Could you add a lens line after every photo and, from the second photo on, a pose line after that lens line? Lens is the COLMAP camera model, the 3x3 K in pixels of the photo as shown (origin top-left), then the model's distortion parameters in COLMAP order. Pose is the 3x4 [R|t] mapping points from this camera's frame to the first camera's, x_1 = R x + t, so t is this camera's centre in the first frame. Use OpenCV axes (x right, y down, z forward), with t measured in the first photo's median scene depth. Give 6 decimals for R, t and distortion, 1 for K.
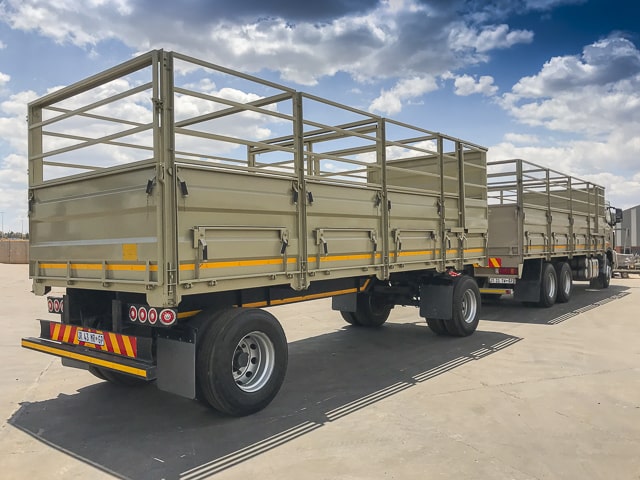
lens RADIAL K [[532.5, 0, 316.6], [0, 532.5, 229.4], [0, 0, 1]] dist [0.000585, 0.000031]
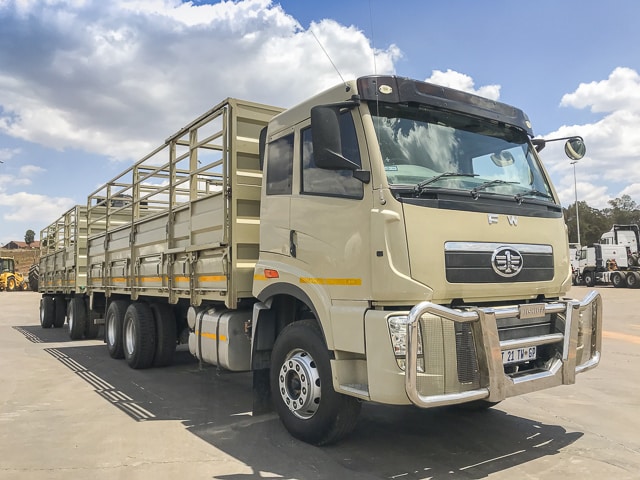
lens RADIAL K [[532.5, 0, 316.6], [0, 532.5, 229.4], [0, 0, 1]] dist [0.000585, 0.000031]
pose [[-0.284536, -0.058830, -0.956859, 1.383386], [0.055156, 0.995457, -0.077605, 0.047757], [0.957077, -0.074858, -0.279999, 1.904471]]
